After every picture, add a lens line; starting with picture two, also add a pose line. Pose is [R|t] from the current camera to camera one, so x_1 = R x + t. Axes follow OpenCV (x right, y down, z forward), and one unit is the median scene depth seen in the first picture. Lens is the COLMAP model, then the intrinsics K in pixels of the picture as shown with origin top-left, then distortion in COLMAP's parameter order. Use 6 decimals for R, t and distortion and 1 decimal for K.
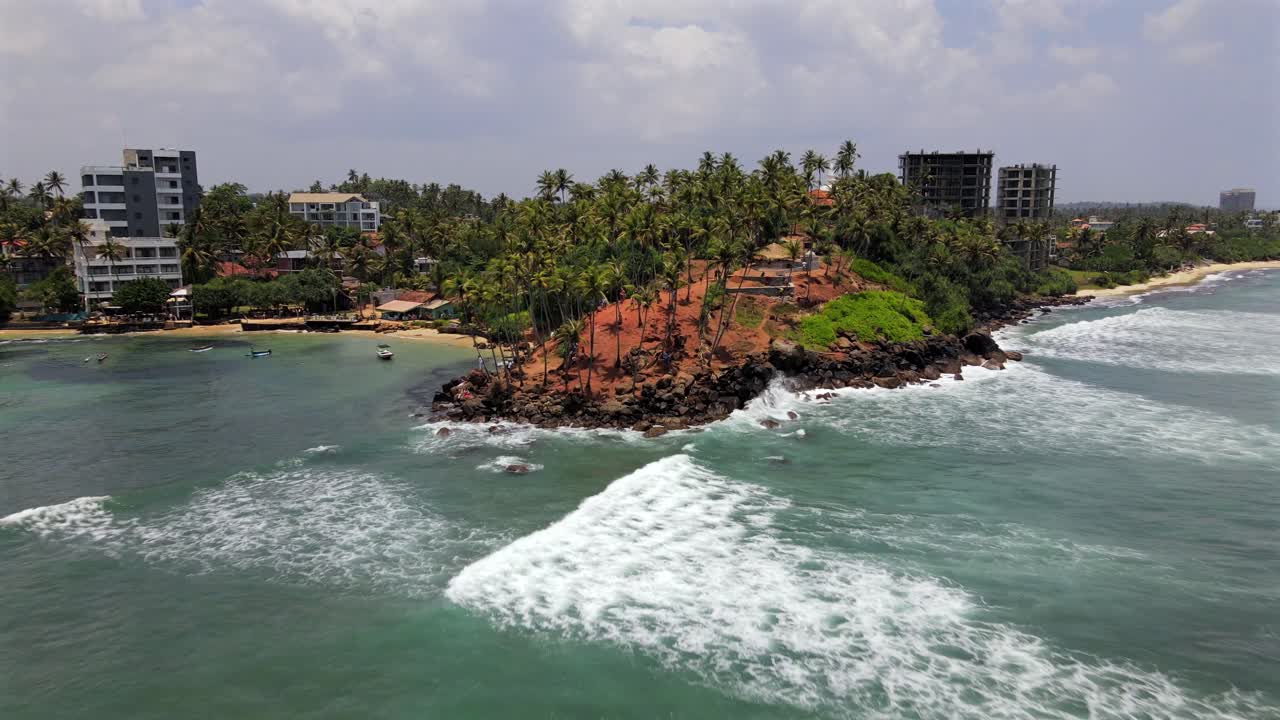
lens RADIAL K [[945.2, 0, 640.0], [0, 945.2, 360.6], [0, 0, 1]] dist [0.002291, 0.008570]
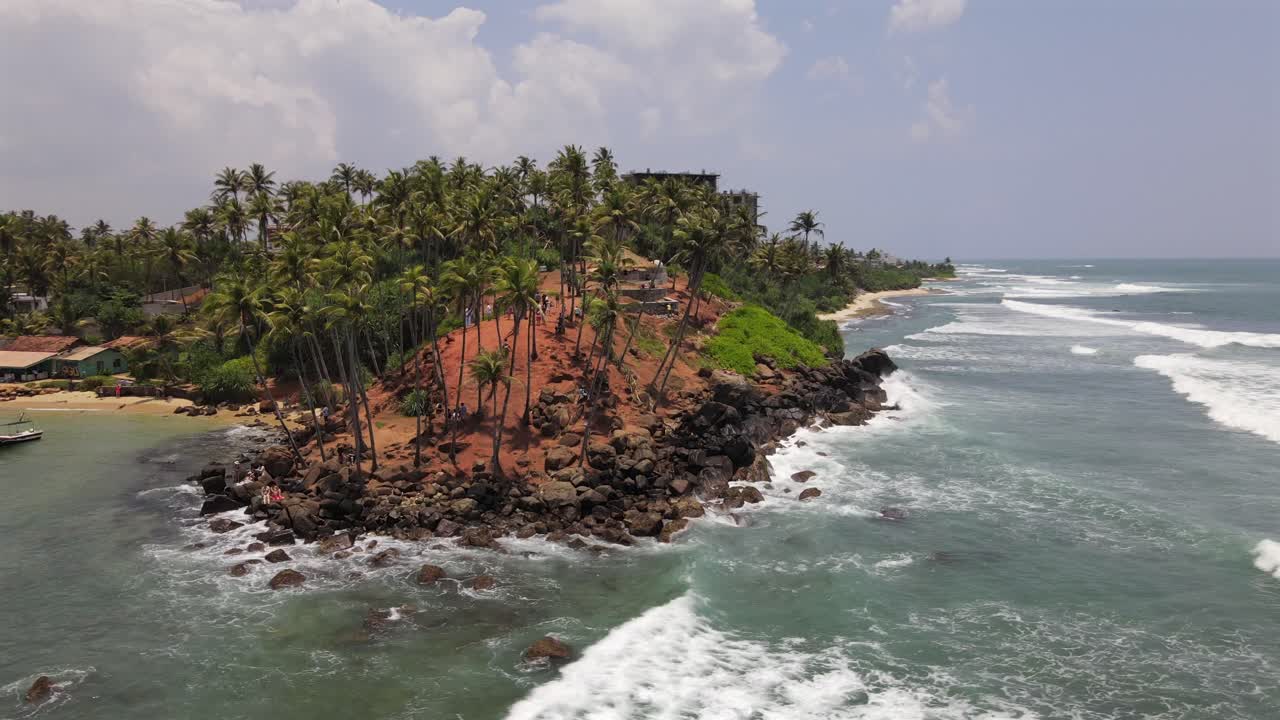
lens RADIAL K [[945.2, 0, 640.4], [0, 945.2, 358.1], [0, 0, 1]] dist [0.002291, 0.008570]
pose [[0.914974, -0.046310, 0.400847, -0.149064], [0.068104, 0.996865, -0.040285, -0.004870], [-0.397724, 0.064159, 0.915259, 0.298741]]
